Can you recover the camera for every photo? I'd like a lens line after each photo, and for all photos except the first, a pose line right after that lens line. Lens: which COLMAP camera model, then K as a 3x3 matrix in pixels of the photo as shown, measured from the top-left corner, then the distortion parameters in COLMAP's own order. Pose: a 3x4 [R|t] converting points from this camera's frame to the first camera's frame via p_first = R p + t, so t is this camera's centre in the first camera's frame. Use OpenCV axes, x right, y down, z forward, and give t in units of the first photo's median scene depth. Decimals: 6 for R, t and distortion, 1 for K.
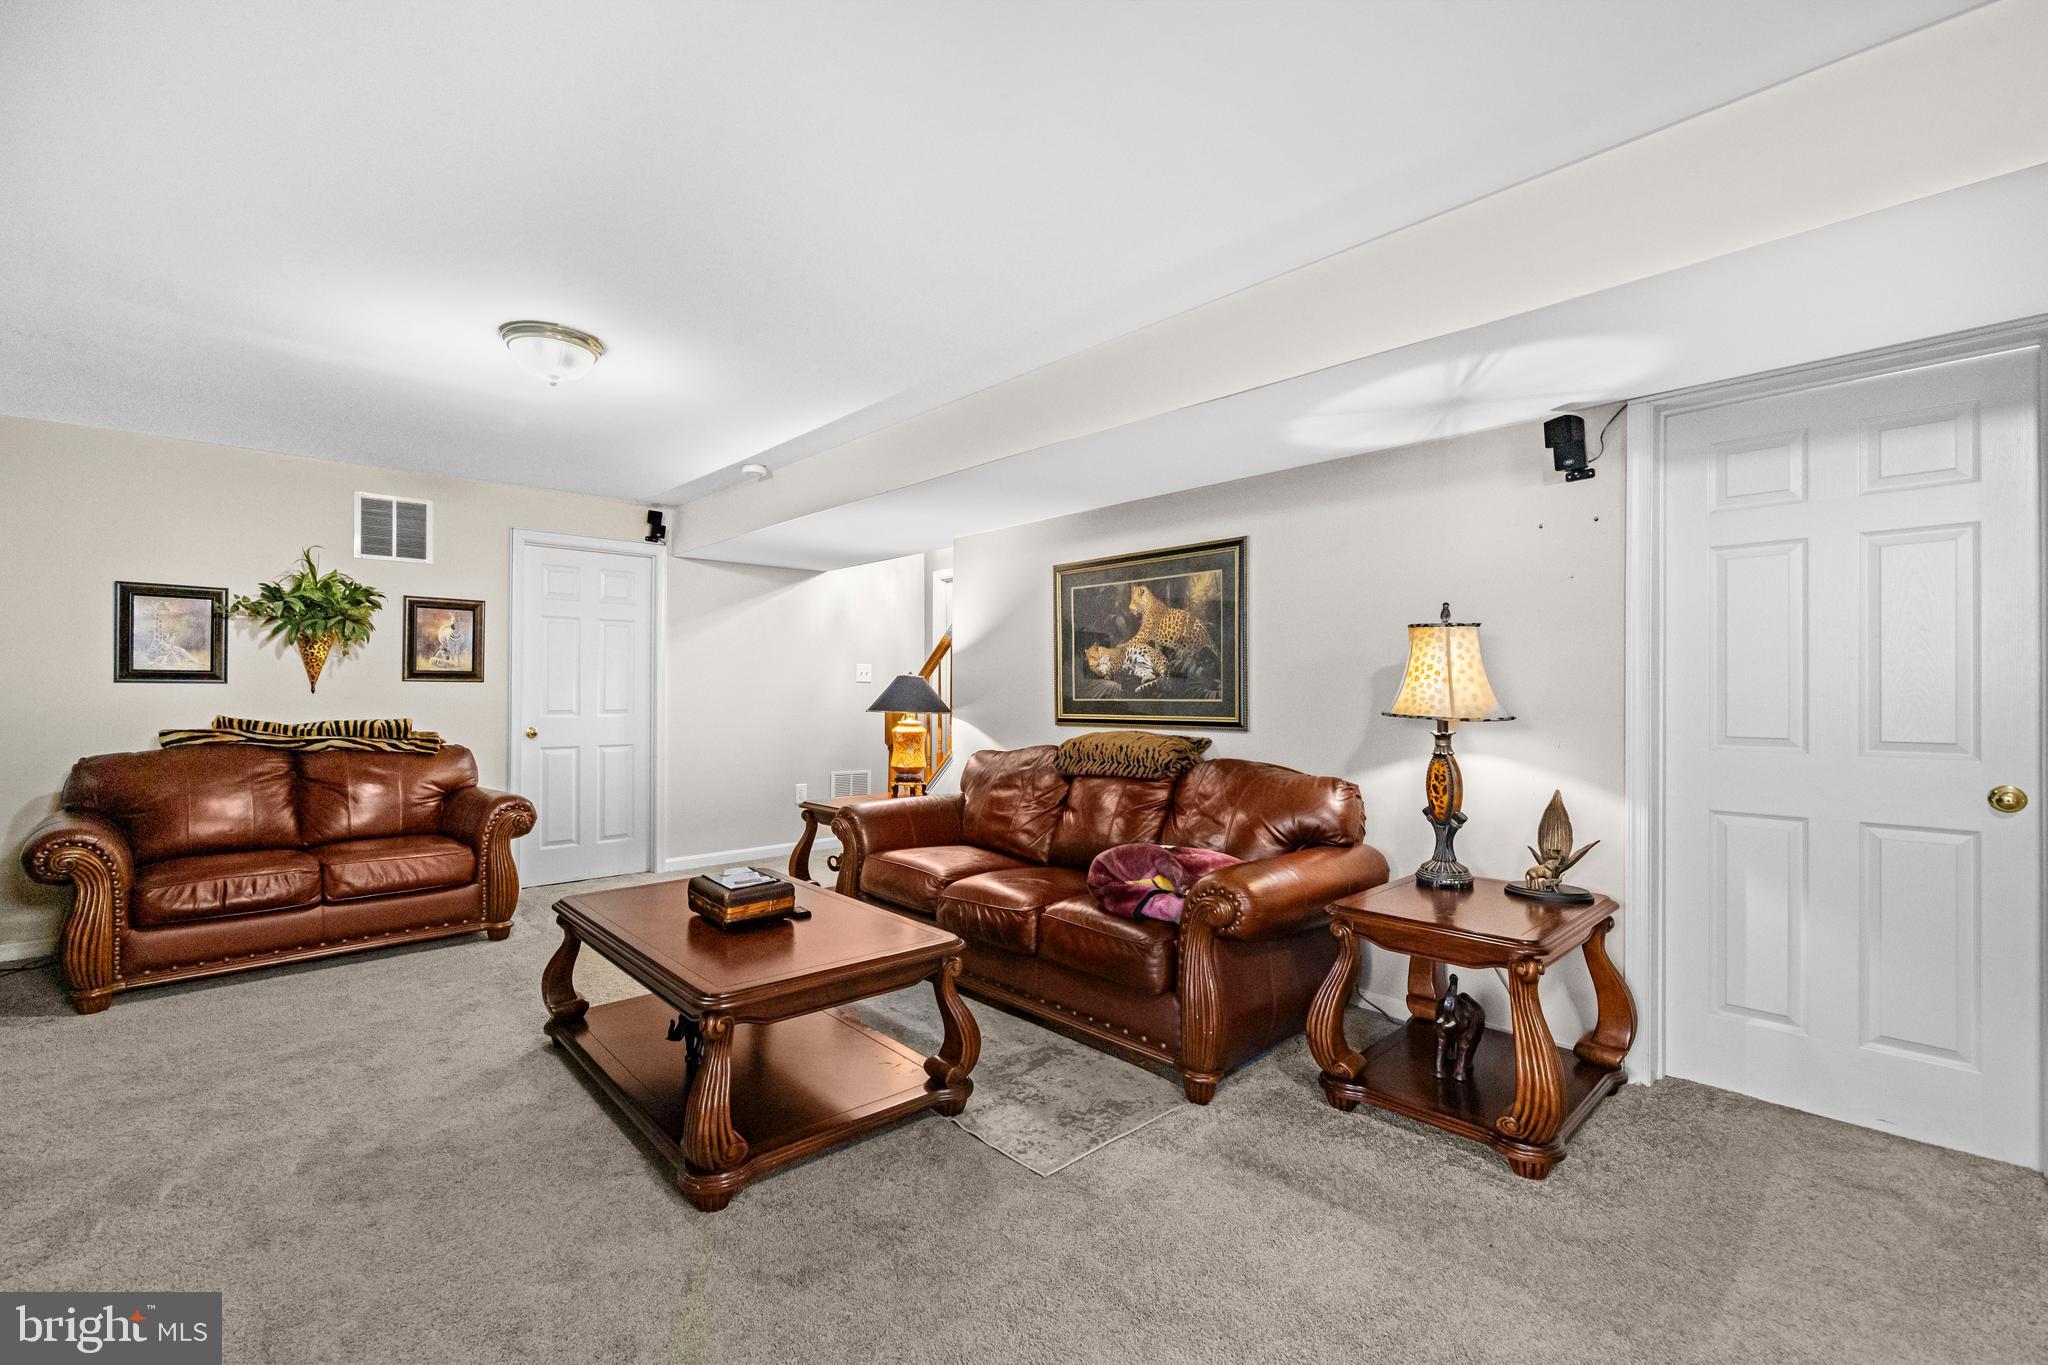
lens RADIAL K [[892.4, 0, 1024.0], [0, 892.4, 682.5], [0, 0, 1]] dist [-0.000165, 0.000012]
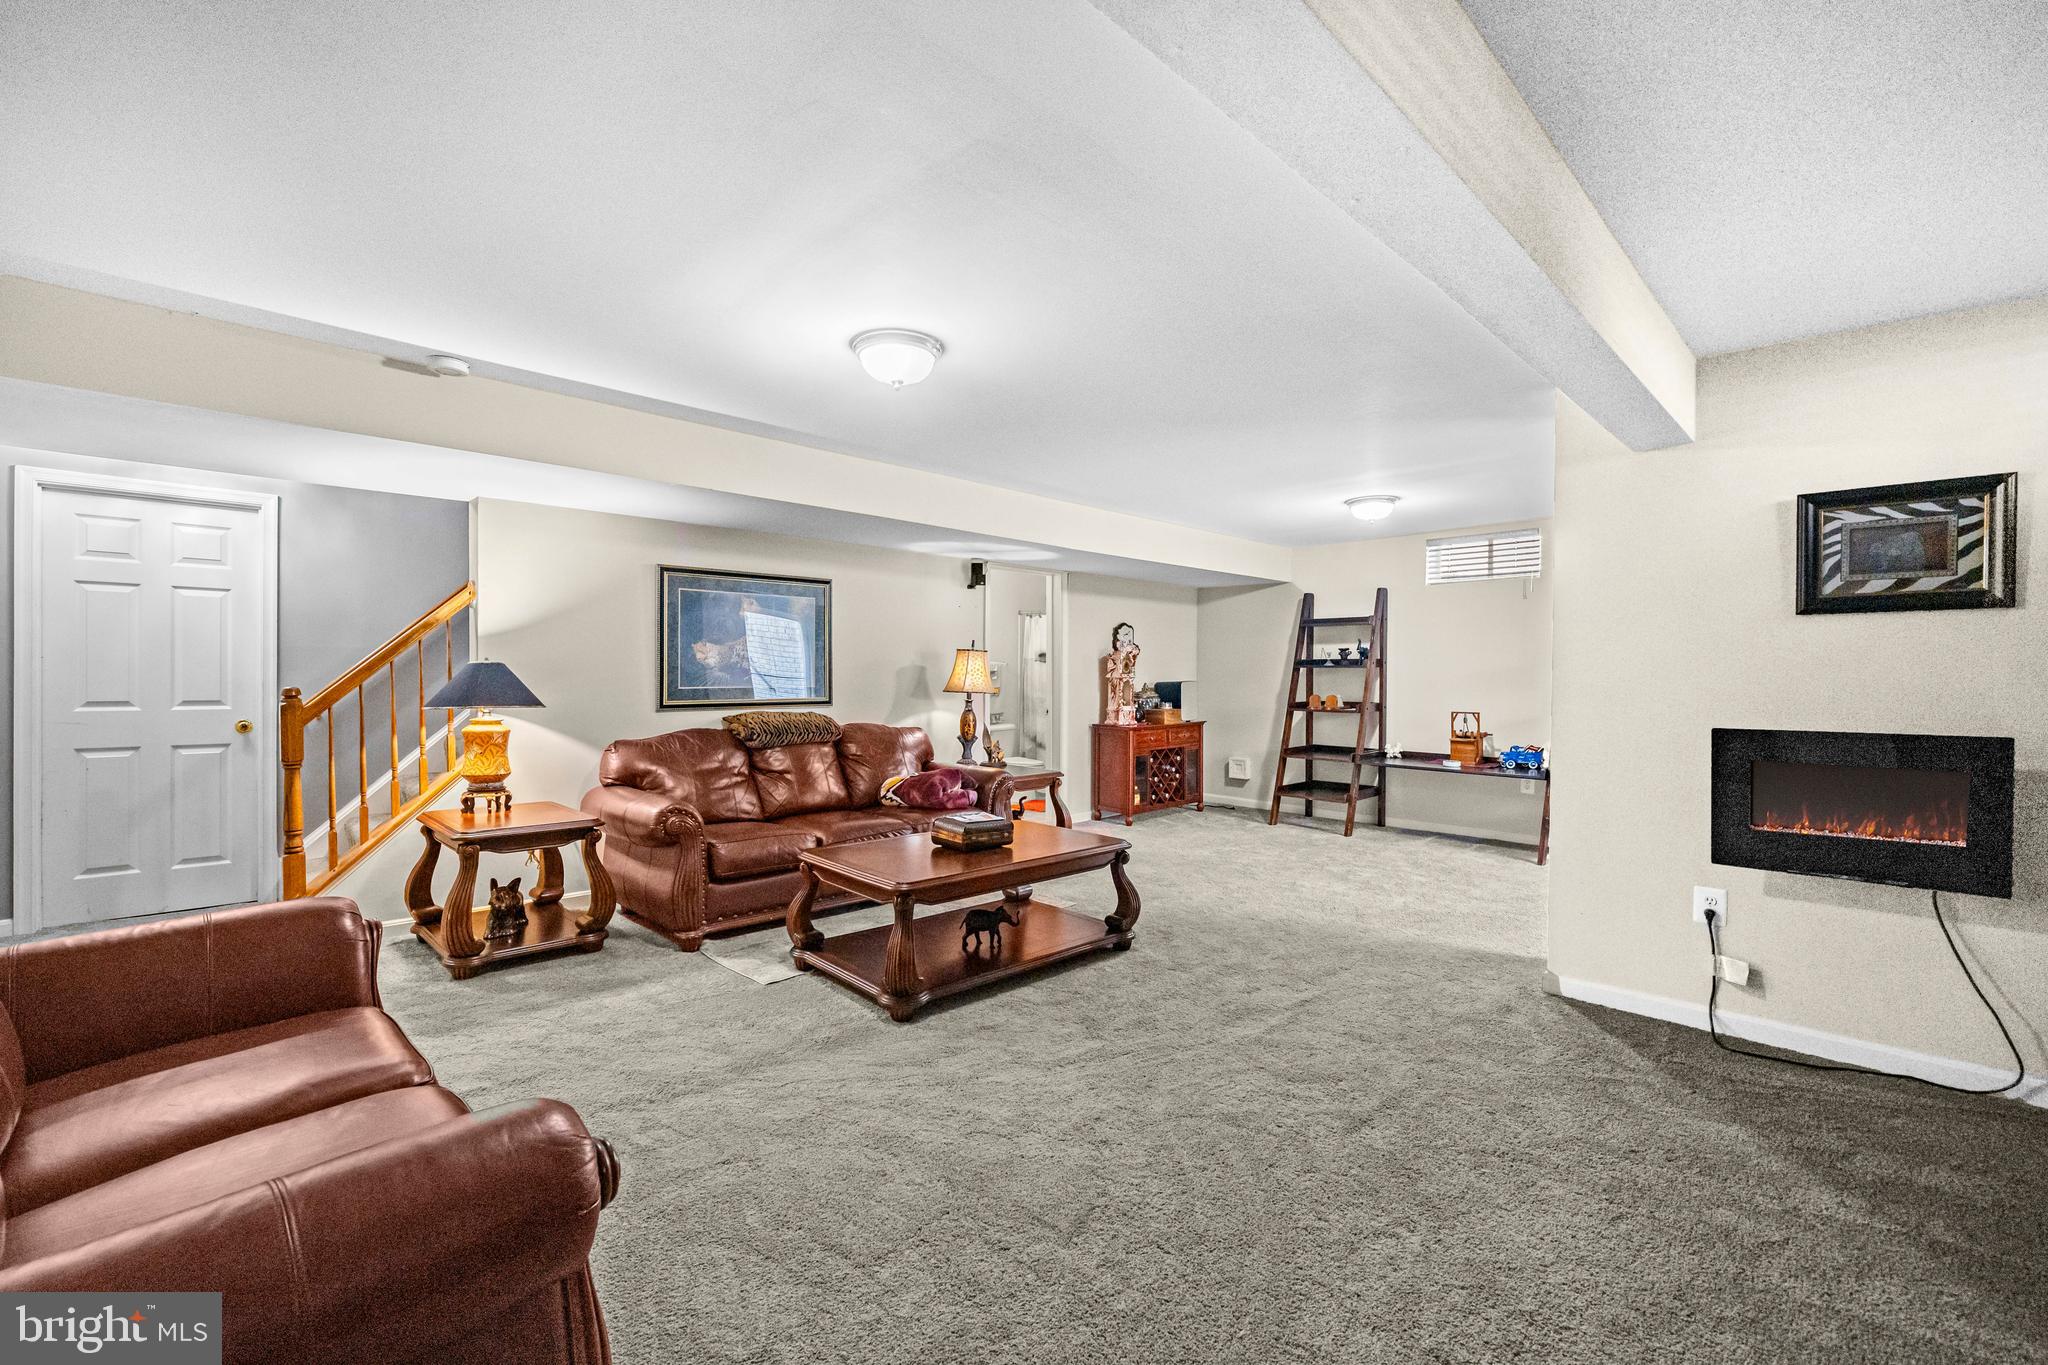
lens RADIAL K [[827.4, 0, 1024.0], [0, 827.4, 682.5], [0, 0, 1]] dist [0.000018, -0.000004]
pose [[-0.023503, -0.015330, 0.999606, -1.036966], [-0.016160, 0.999758, 0.014953, -0.010639], [-0.999593, -0.015802, -0.023745, 0.610100]]
